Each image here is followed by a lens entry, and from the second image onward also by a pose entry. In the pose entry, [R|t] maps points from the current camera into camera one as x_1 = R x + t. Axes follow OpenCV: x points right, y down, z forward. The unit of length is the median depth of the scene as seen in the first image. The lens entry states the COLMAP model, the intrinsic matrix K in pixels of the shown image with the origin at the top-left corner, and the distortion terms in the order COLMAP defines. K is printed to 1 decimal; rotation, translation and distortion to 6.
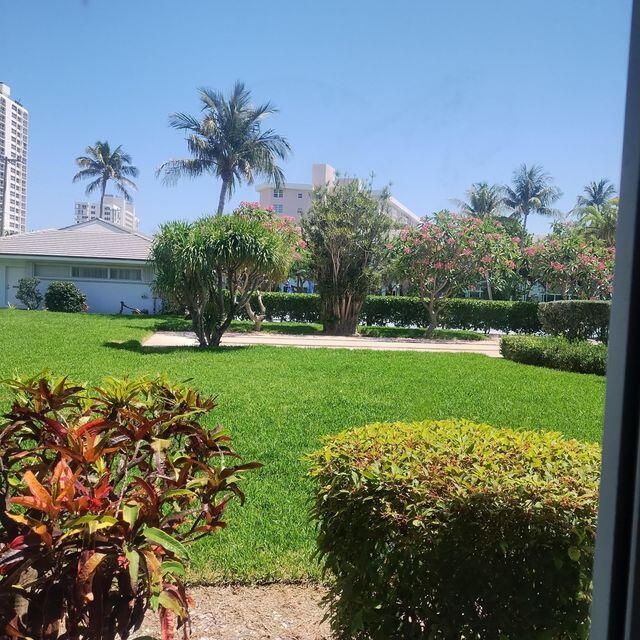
lens RADIAL K [[628.0, 0, 320.0], [0, 628.0, 320.0], [0, 0, 1]] dist [0.079744, -0.129900]
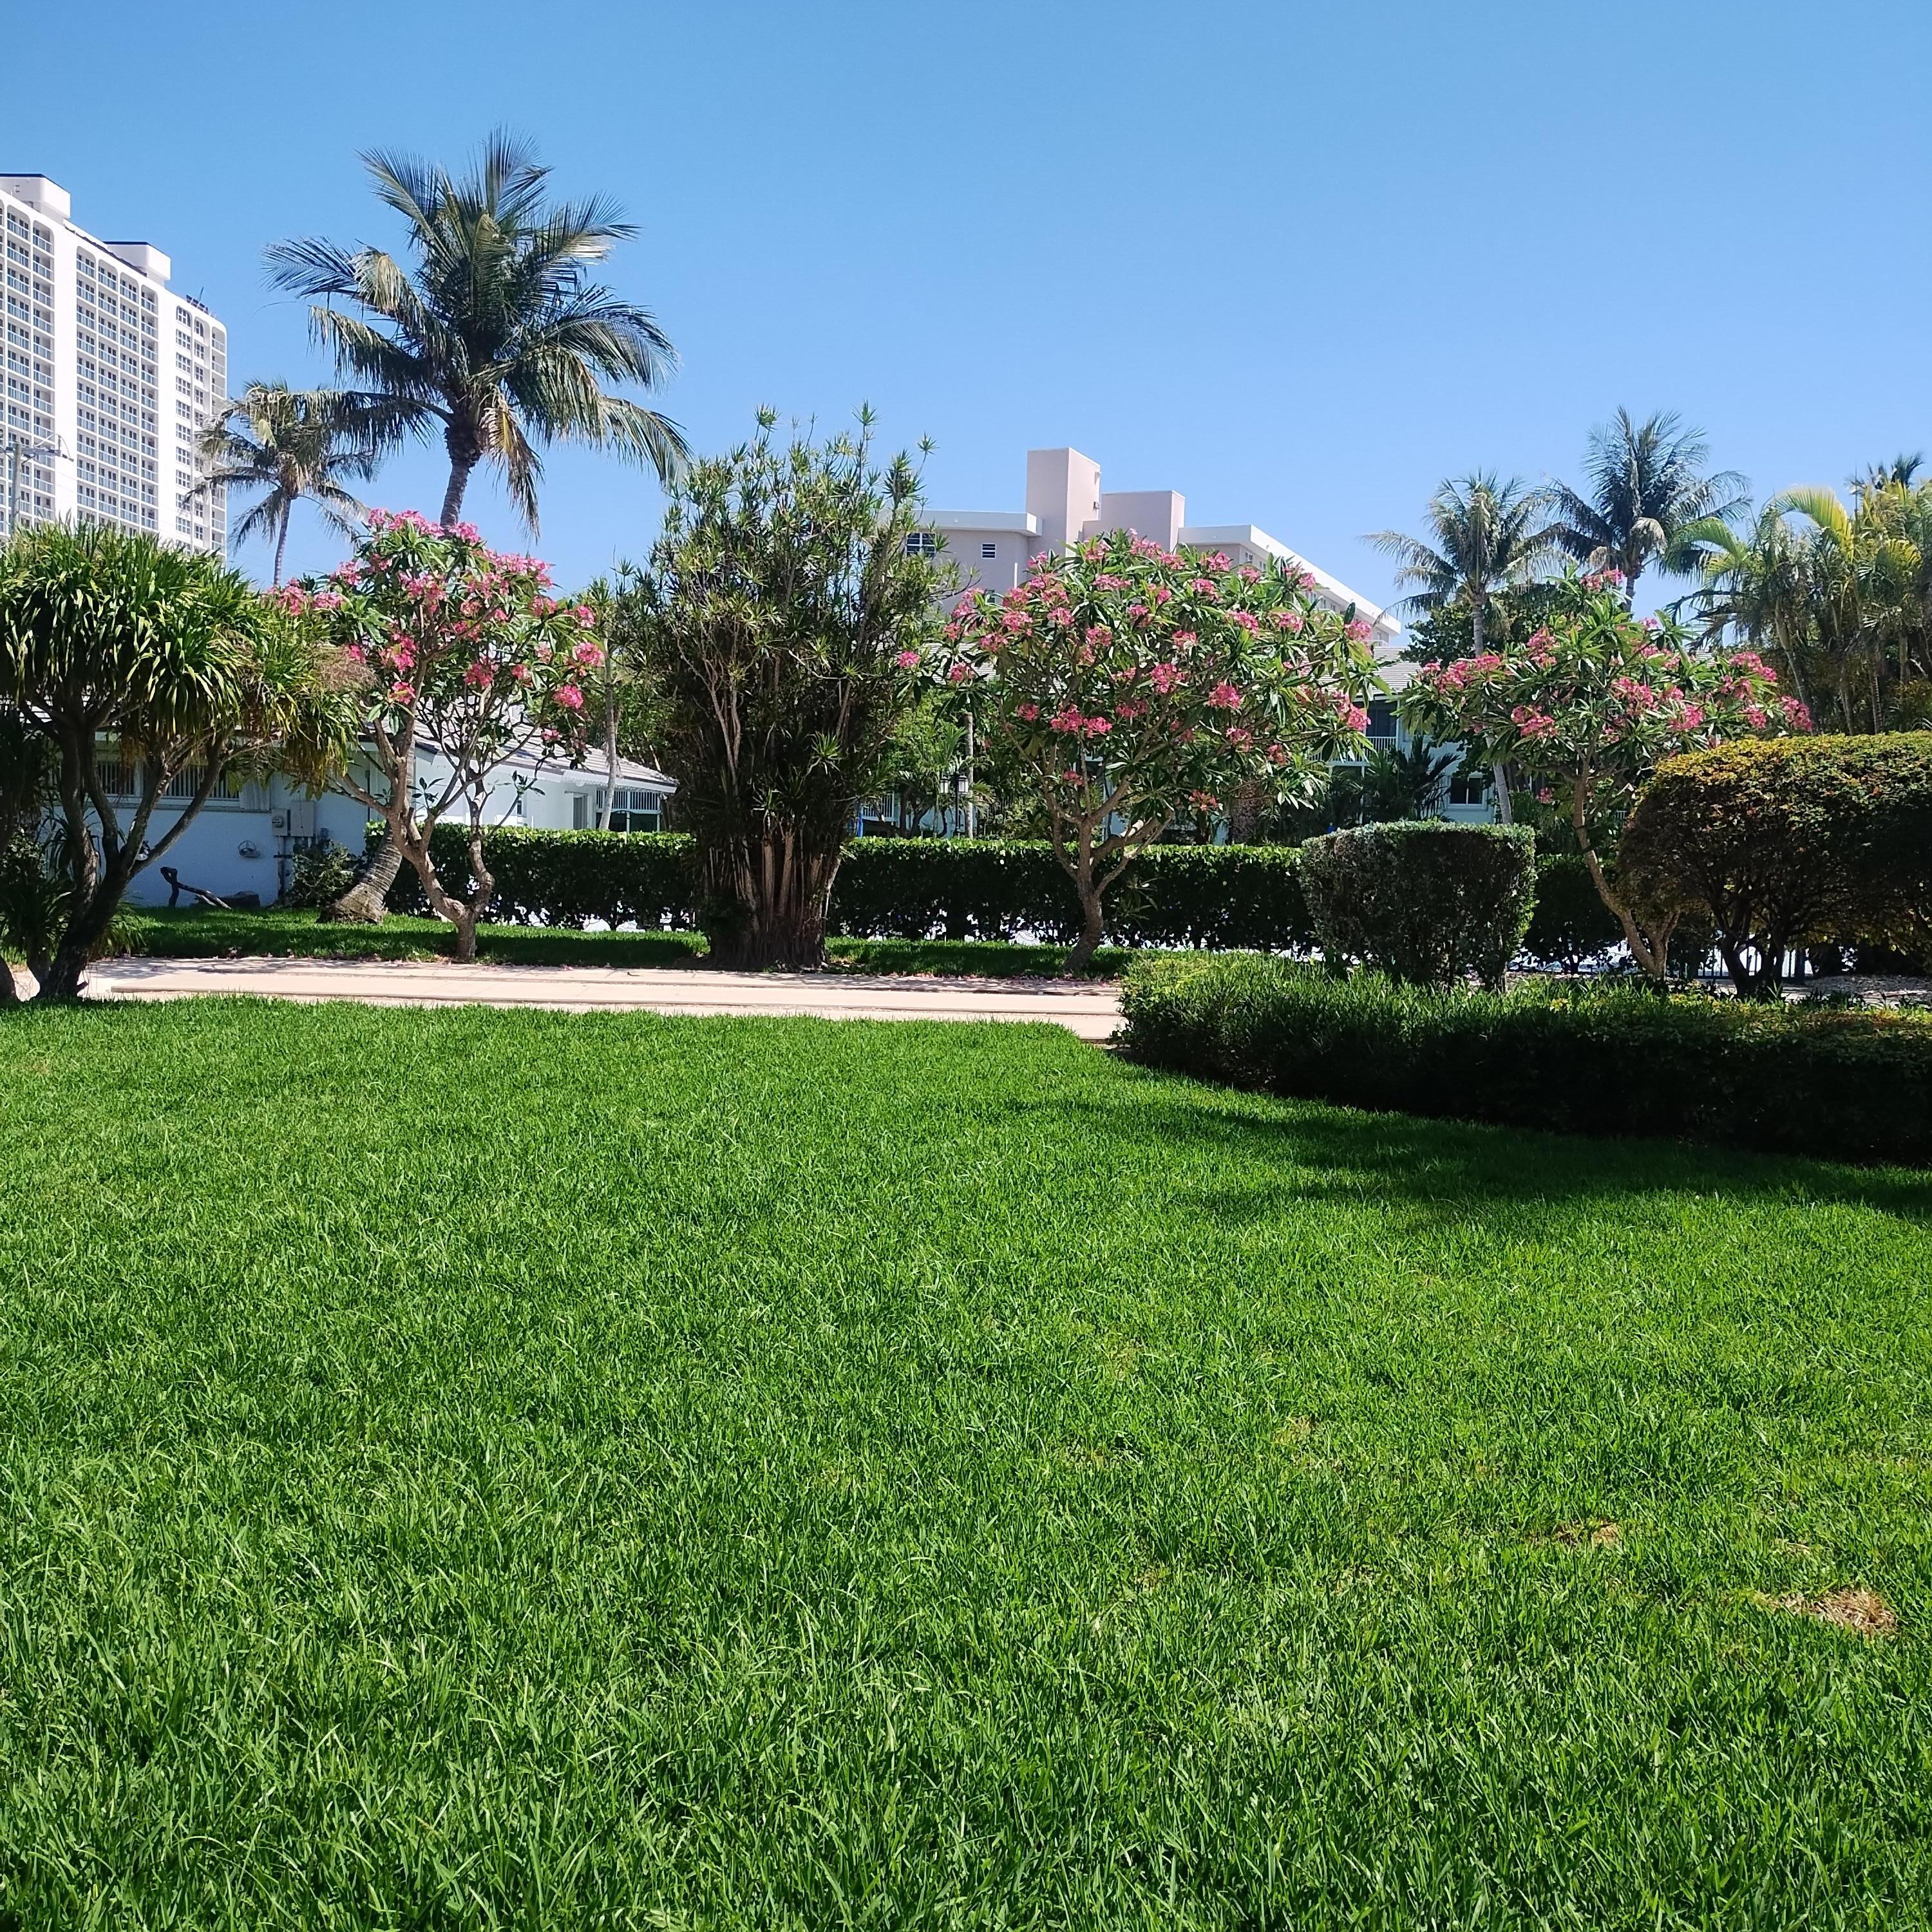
lens RADIAL K [[1895.9, 0, 966.0], [0, 1895.9, 966.0], [0, 0, 1]] dist [0.079744, -0.129900]
pose [[0.995671, -0.005149, -0.092801, 0.167621], [0.006375, 0.999896, 0.012921, 0.009480], [0.092724, -0.013457, 0.995601, 0.102522]]
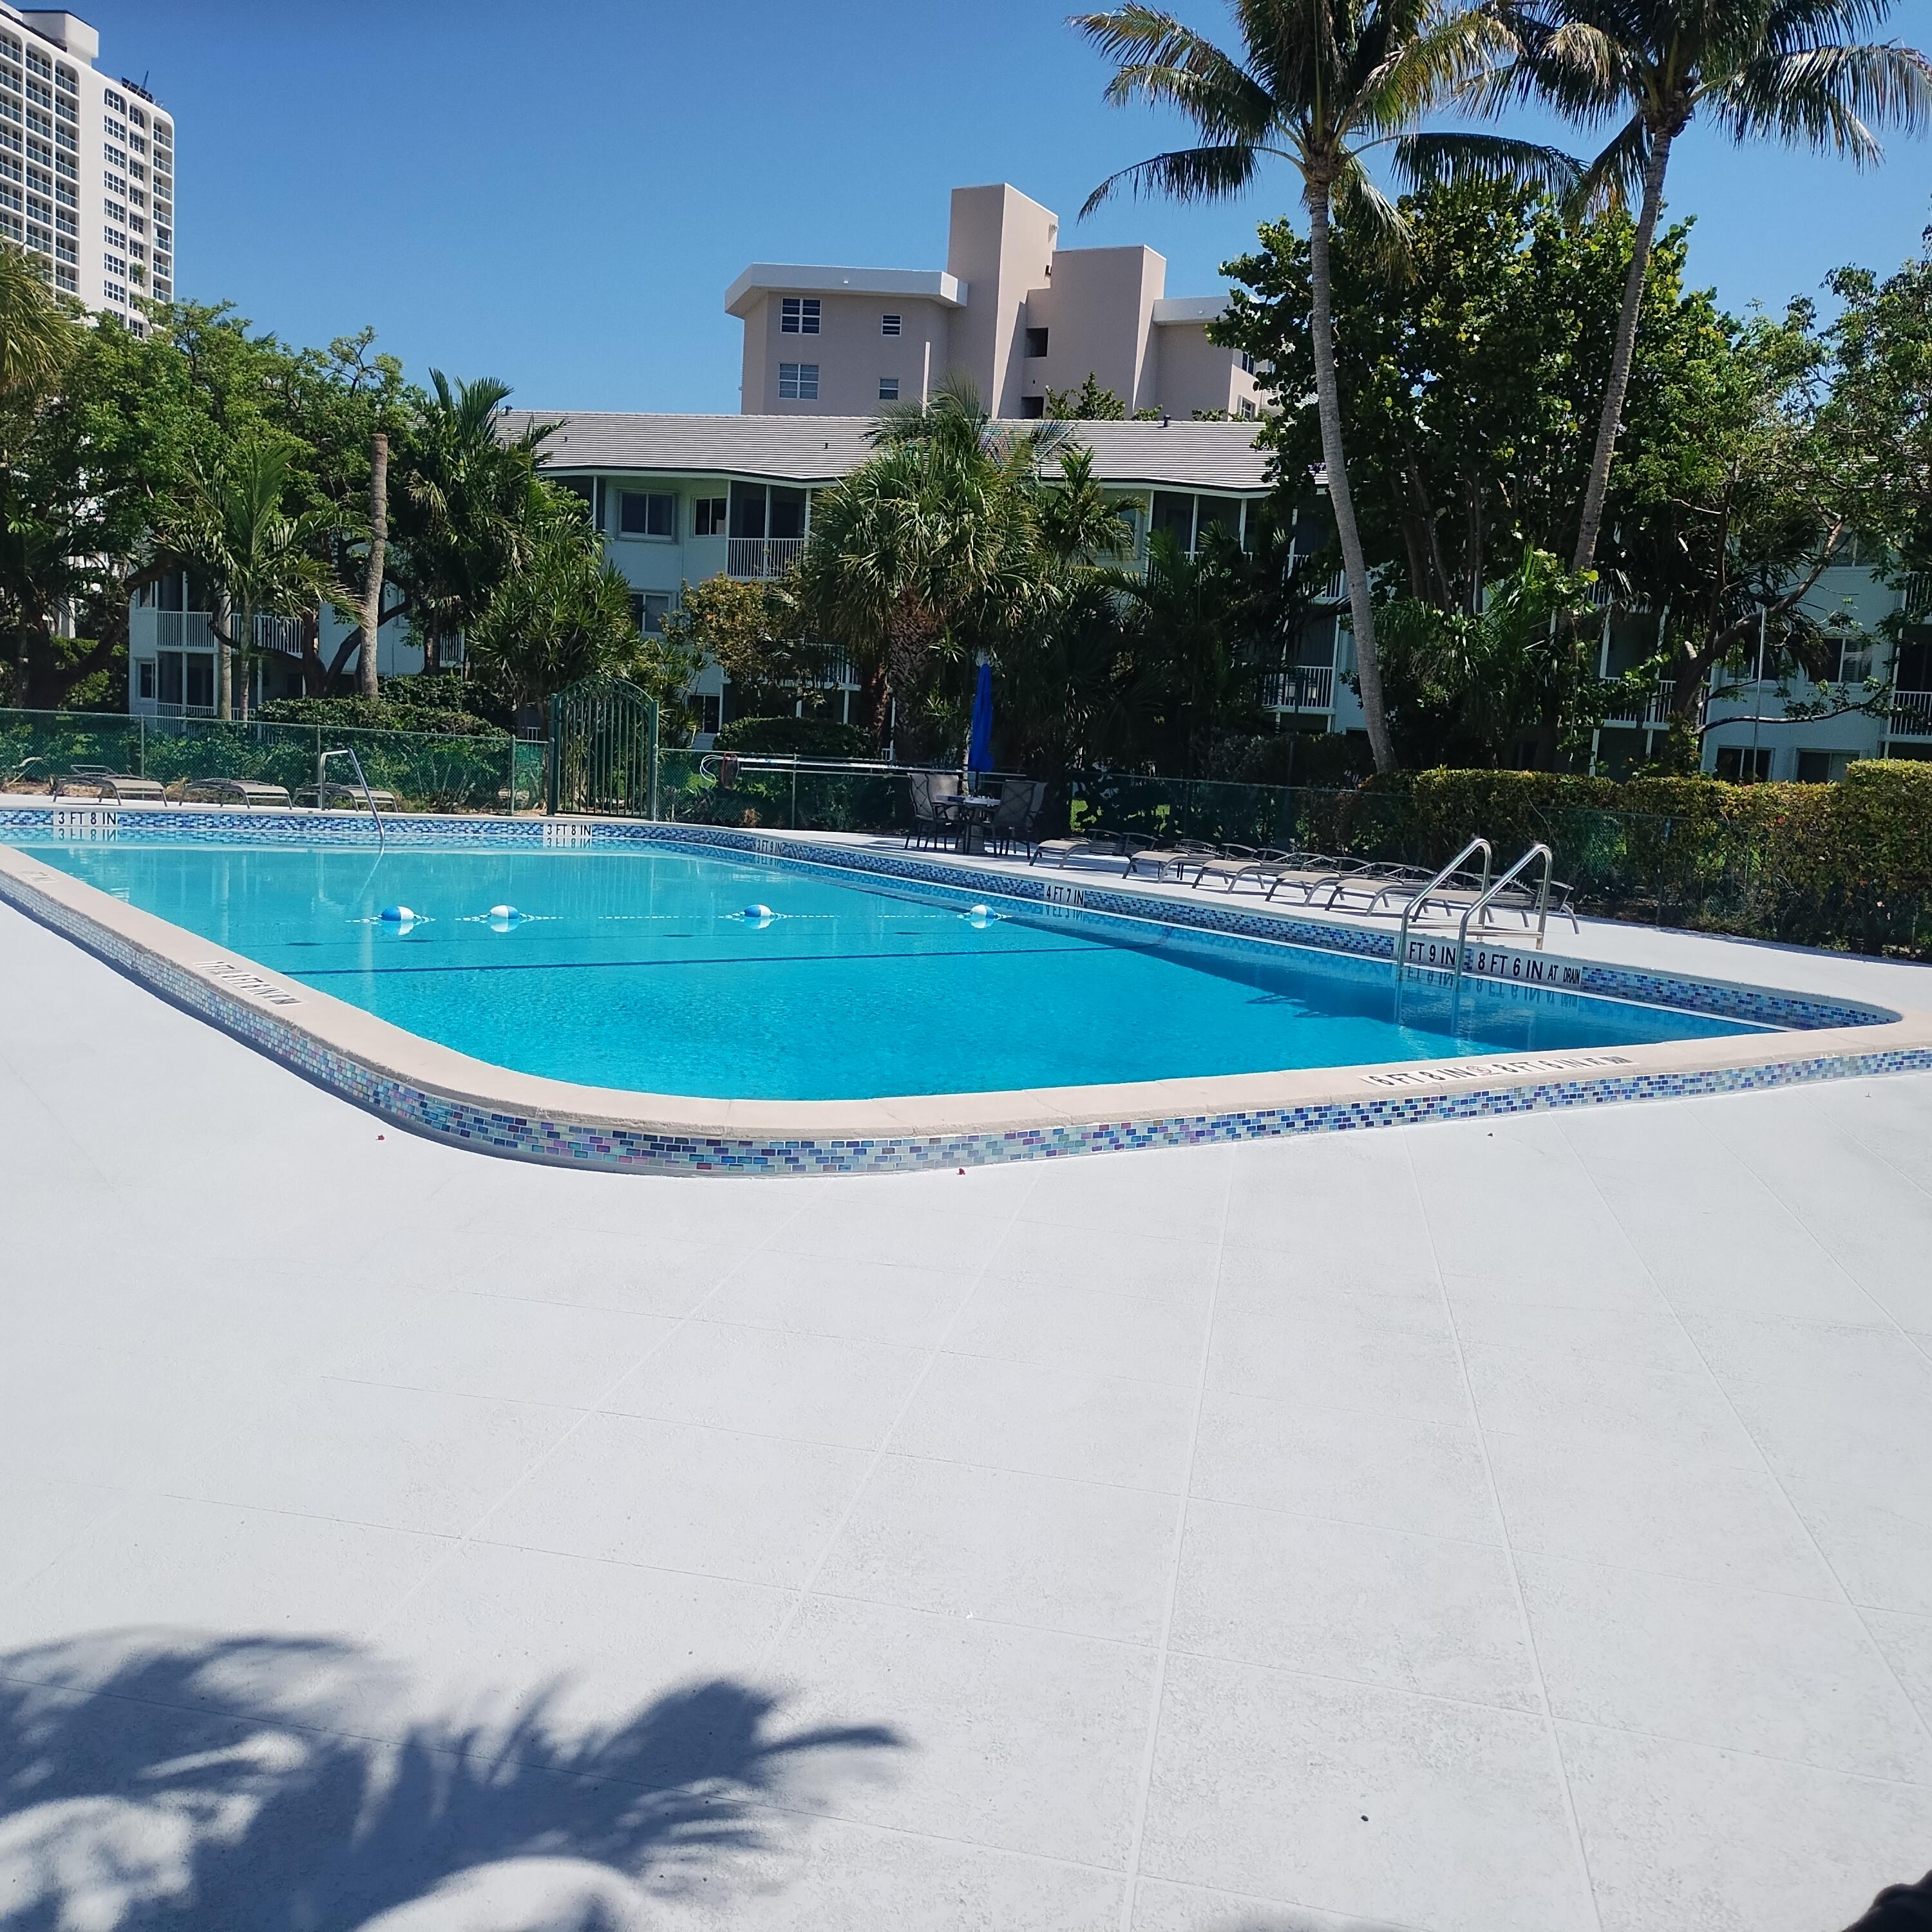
lens RADIAL K [[1895.9, 0, 966.0], [0, 1895.9, 966.0], [0, 0, 1]] dist [0.079744, -0.129900]
pose [[0.985386, 0.034859, -0.166732, 0.457108], [-0.023559, 0.997319, 0.069275, -0.019577], [0.168700, -0.064335, 0.983566, 1.010286]]
